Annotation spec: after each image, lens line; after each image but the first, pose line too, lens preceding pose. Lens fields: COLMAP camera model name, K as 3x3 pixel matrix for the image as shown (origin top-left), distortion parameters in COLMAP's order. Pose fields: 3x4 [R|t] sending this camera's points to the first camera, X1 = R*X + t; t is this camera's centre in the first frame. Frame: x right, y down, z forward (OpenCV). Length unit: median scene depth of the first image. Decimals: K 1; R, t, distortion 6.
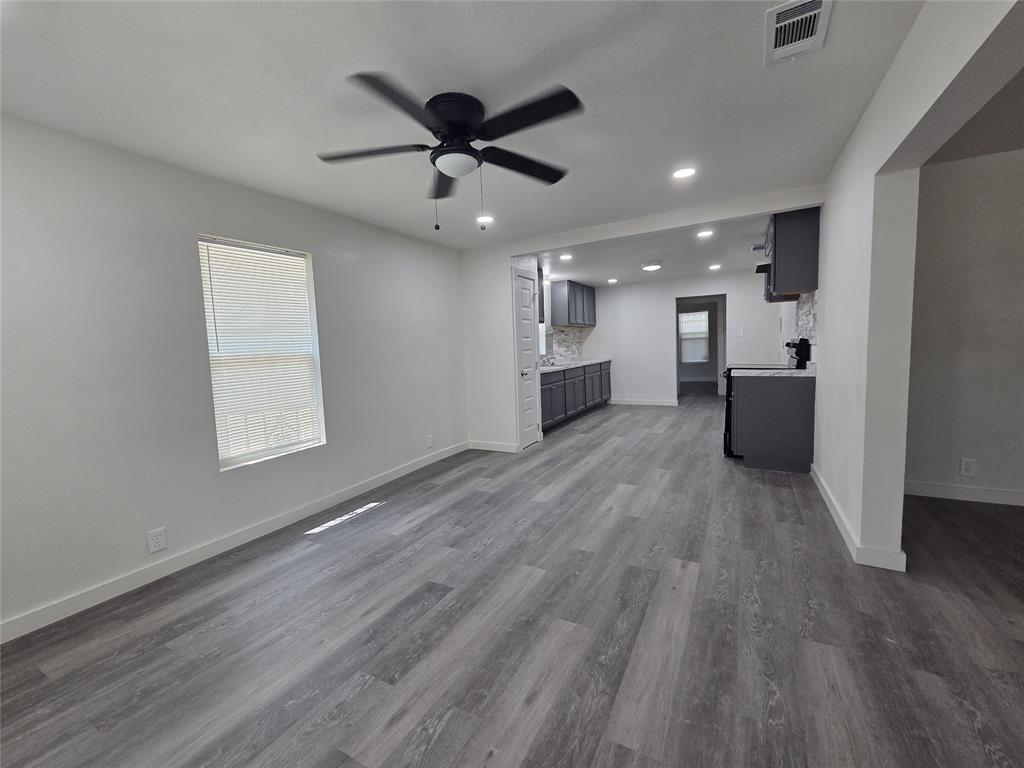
lens RADIAL K [[419.8, 0, 510.9], [0, 419.8, 381.0], [0, 0, 1]] dist [0.002629, -0.000273]
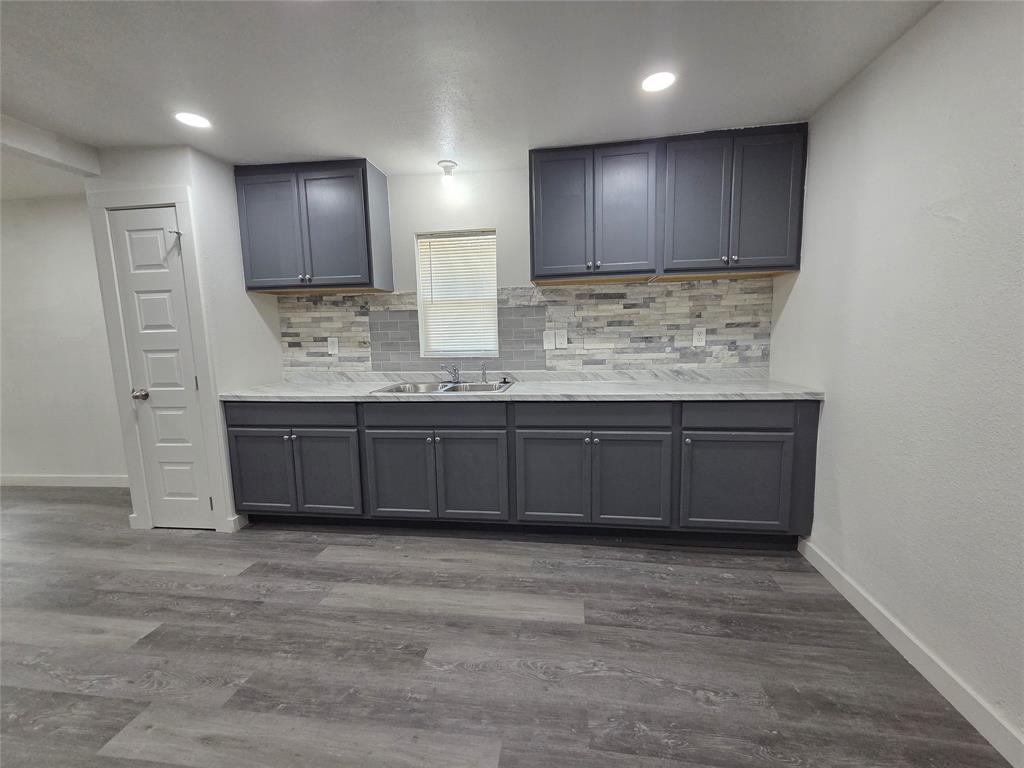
lens RADIAL K [[419.8, 0, 510.9], [0, 419.8, 381.0], [0, 0, 1]] dist [0.002629, -0.000273]
pose [[0.357379, 0.148163, -0.922132, 1.010198], [-0.067749, 0.988848, 0.132626, -0.202960], [0.931499, 0.015076, 0.363431, 1.815917]]
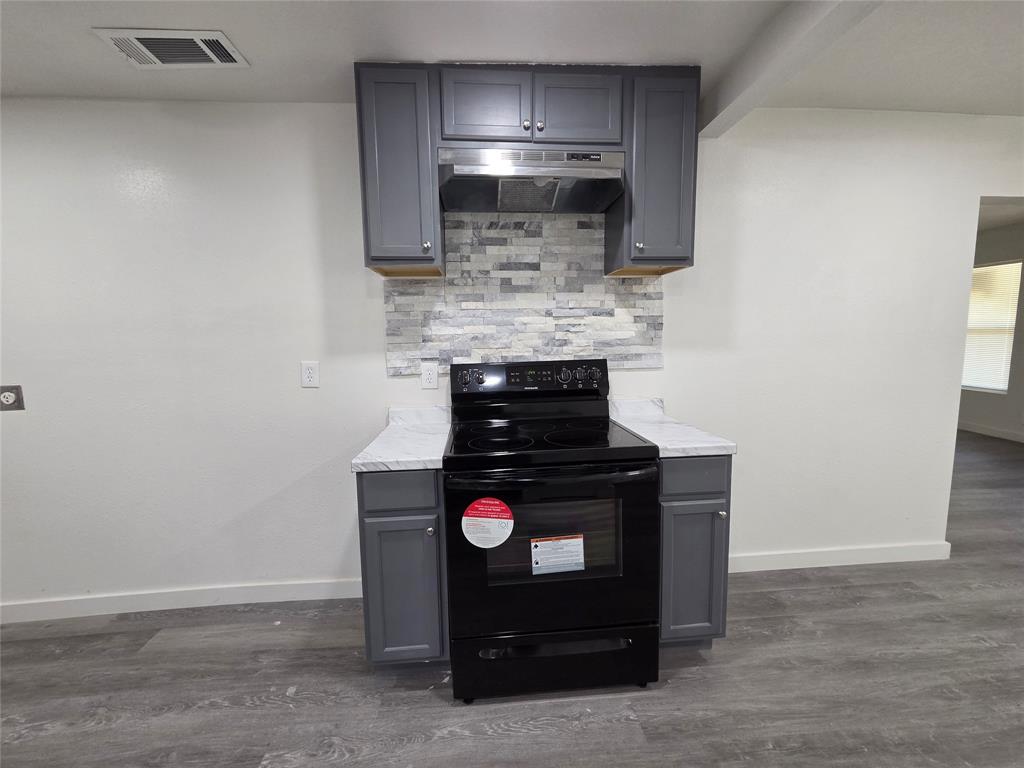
lens RADIAL K [[419.8, 0, 510.9], [0, 419.8, 381.0], [0, 0, 1]] dist [0.002629, -0.000273]
pose [[-0.543808, -0.045641, 0.837968, 0.361007], [0.110693, 0.985895, 0.125534, -0.177205], [-0.831877, 0.161024, -0.531085, 1.586871]]
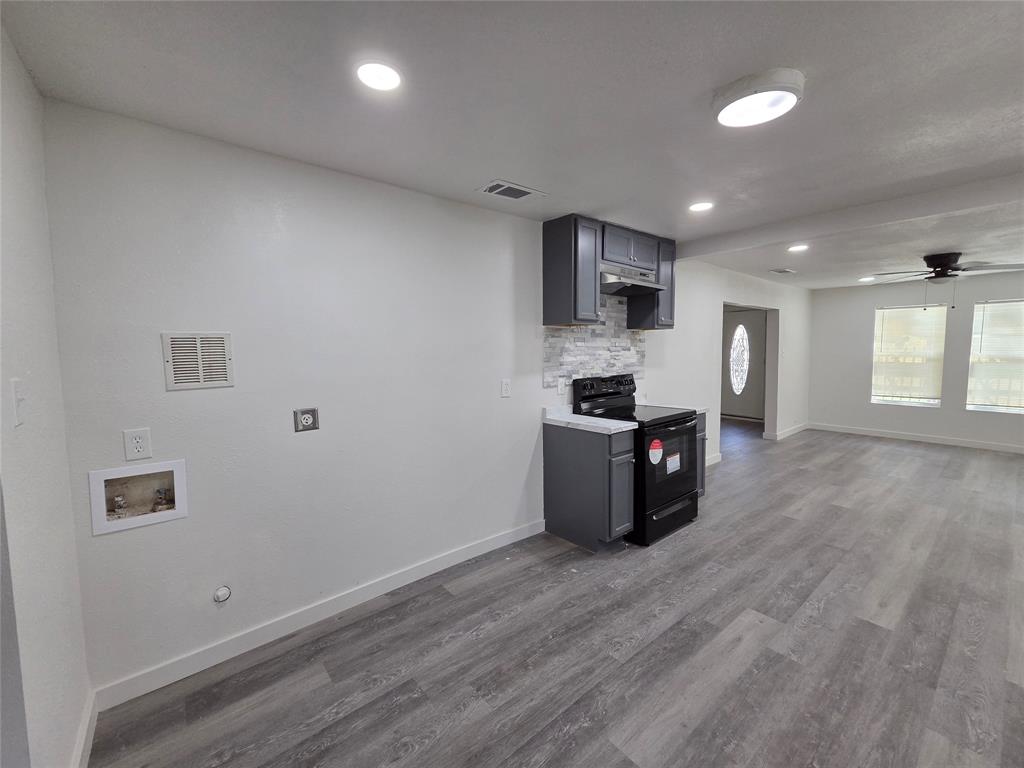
lens RADIAL K [[421.3, 0, 511.5], [0, 421.3, 381.2], [0, 0, 1]] dist [0.001599, -0.000045]
pose [[-0.928705, 0.020812, 0.370235, 0.674414], [0.077303, 0.987354, 0.138406, -0.280291], [-0.362673, 0.157158, -0.918569, 2.313948]]
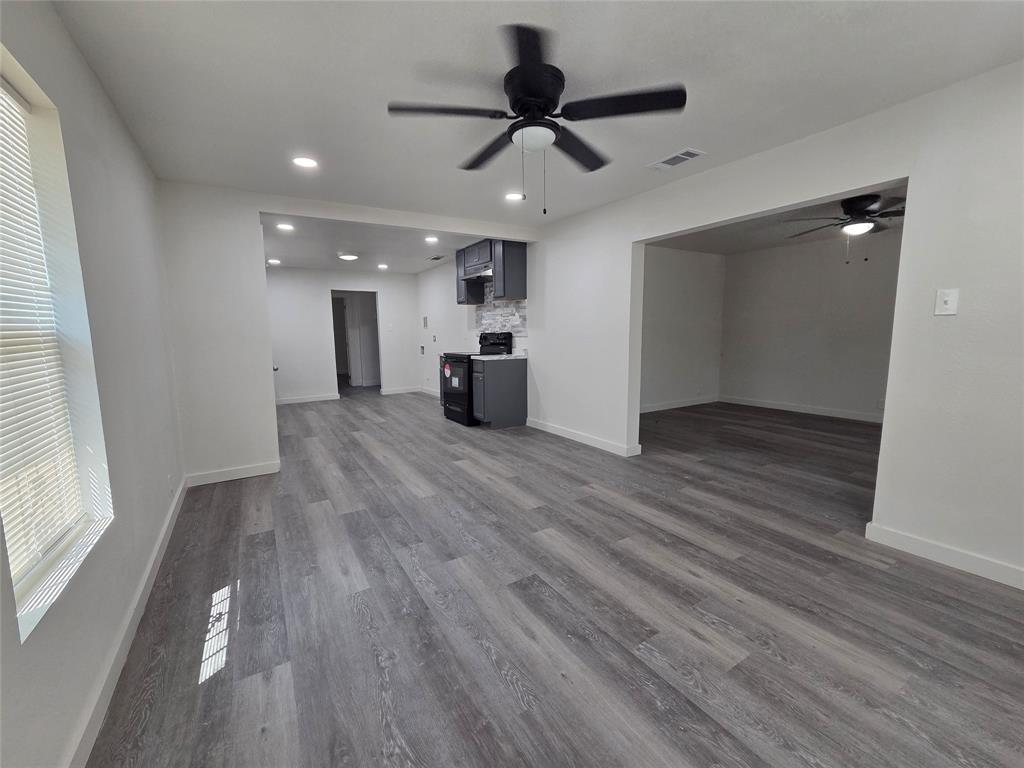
lens RADIAL K [[419.8, 0, 510.9], [0, 419.8, 381.0], [0, 0, 1]] dist [0.002629, -0.000273]
pose [[0.491179, -0.071110, 0.868151, -0.620399], [0.065846, 0.996842, 0.044397, -0.001074], [-0.868567, 0.035357, 0.494310, 0.348346]]
